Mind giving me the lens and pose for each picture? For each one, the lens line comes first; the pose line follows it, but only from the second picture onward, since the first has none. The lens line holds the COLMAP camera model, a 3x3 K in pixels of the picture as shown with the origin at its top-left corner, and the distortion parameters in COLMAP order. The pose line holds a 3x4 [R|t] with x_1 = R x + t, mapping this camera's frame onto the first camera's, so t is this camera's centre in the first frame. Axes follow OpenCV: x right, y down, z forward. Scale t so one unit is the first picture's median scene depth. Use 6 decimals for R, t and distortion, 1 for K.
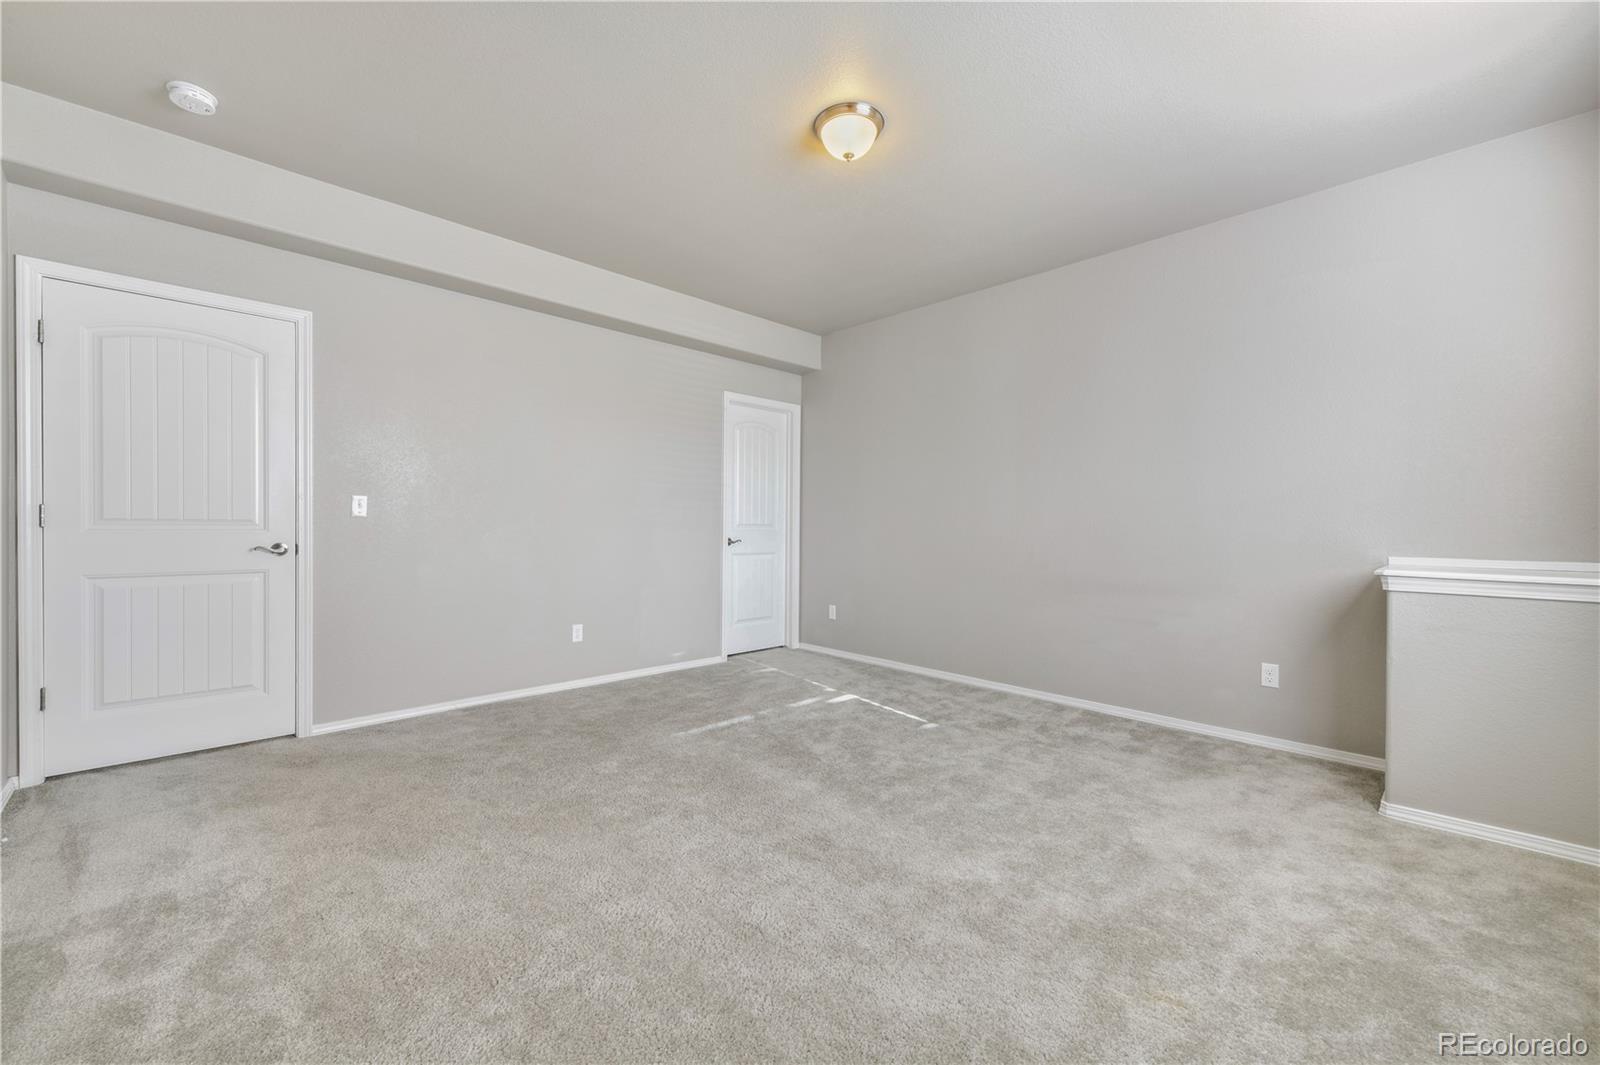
lens RADIAL K [[662.0, 0, 800.4], [0, 662.0, 533.1], [0, 0, 1]] dist [0.000372, -0.000187]
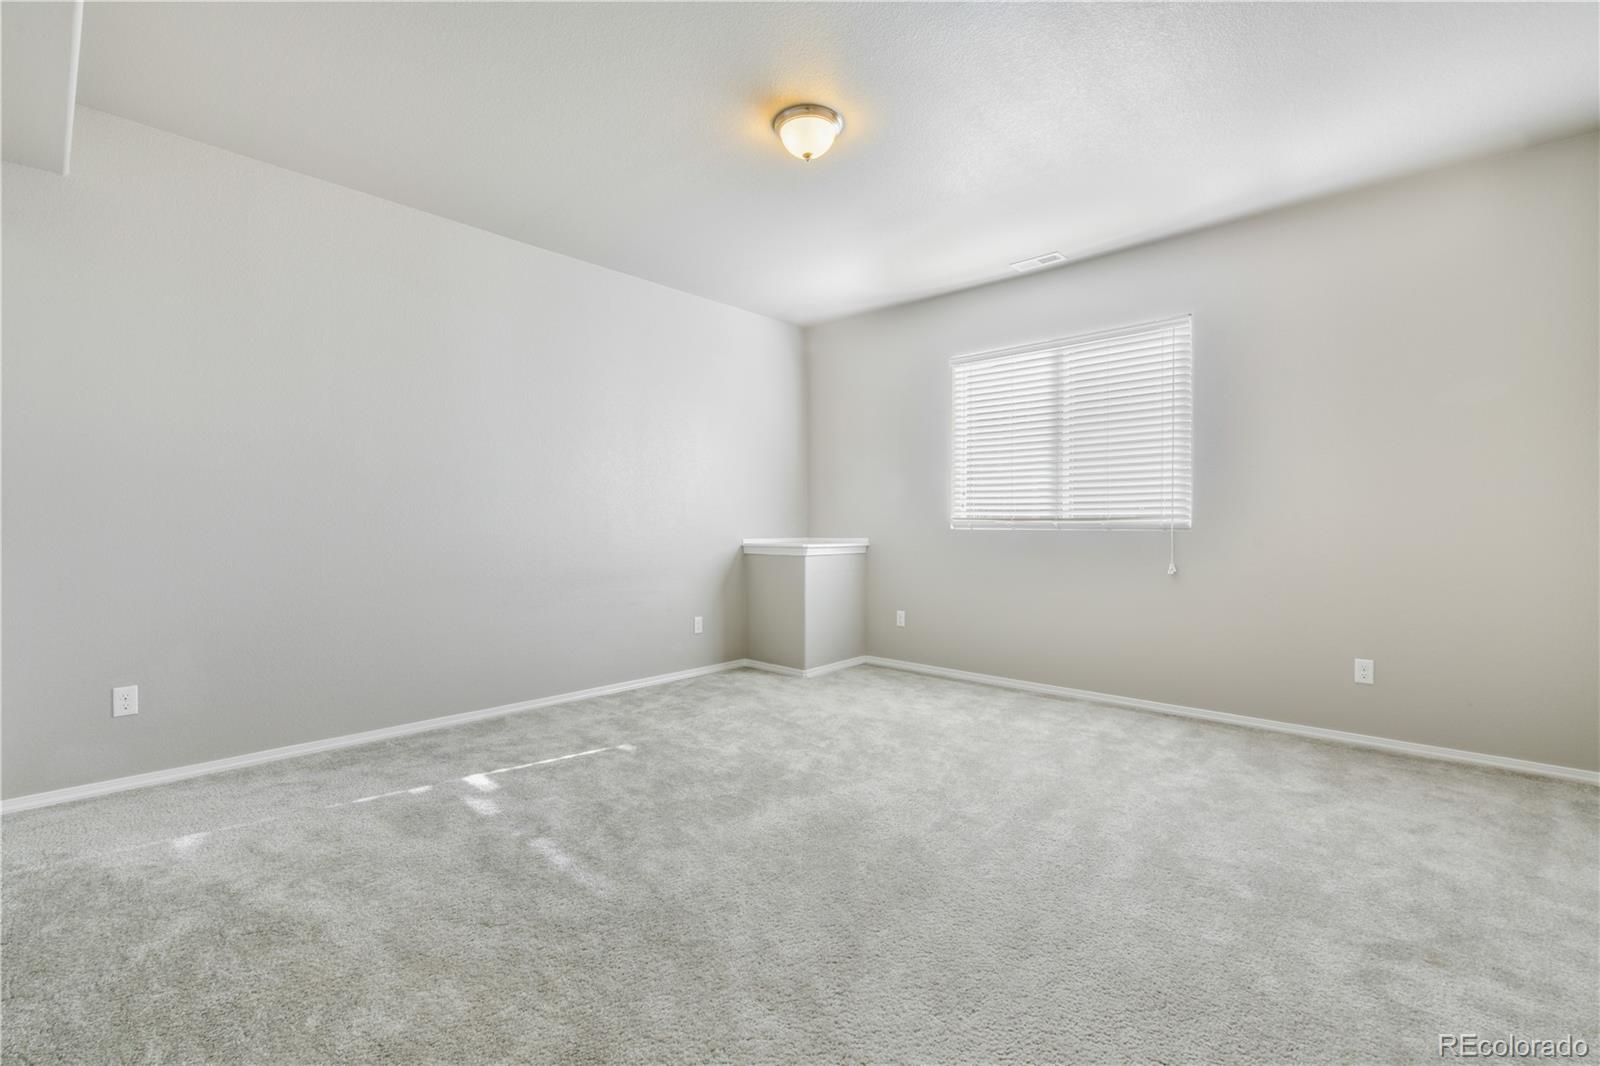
lens RADIAL K [[754.0, 0, 802.8], [0, 754.0, 530.9], [0, 0, 1]] dist [-0.001831, -0.000163]
pose [[-0.103709, -0.027066, 0.994239, -0.759887], [0.006292, 0.999592, 0.027868, -0.018659], [-0.994588, 0.009146, -0.103497, 0.817131]]
